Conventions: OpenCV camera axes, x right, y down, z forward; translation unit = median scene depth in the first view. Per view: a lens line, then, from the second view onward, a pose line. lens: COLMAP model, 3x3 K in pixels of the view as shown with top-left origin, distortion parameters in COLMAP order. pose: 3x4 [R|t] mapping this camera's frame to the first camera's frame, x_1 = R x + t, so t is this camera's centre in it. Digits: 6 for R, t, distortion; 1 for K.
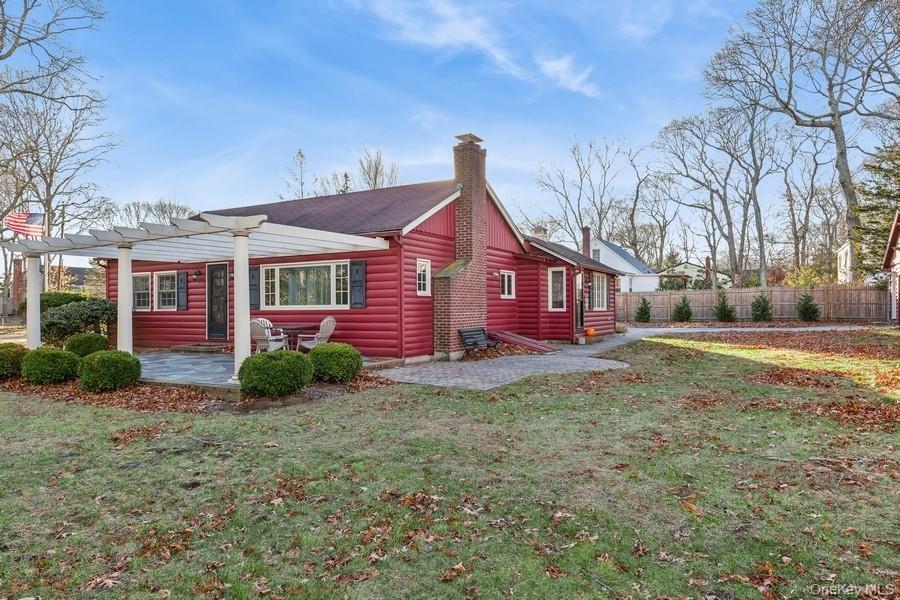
lens RADIAL K [[575.8, 0, 450.0], [0, 575.8, 300.0], [0, 0, 1]] dist [-0.003788, -0.002046]
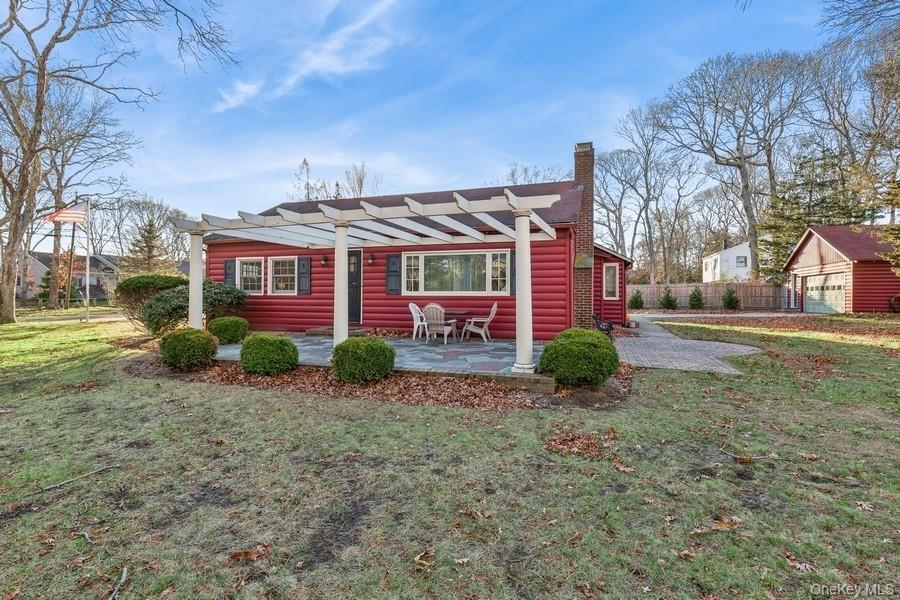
lens RADIAL K [[443.7, 0, 455.9], [0, 443.7, 296.9], [0, 0, 1]] dist [-0.013964, 0.000444]
pose [[0.982832, 0.012356, 0.184089, -0.329725], [-0.015052, 0.999799, 0.013255, 0.006952], [-0.183889, -0.015798, 0.982820, 0.162488]]
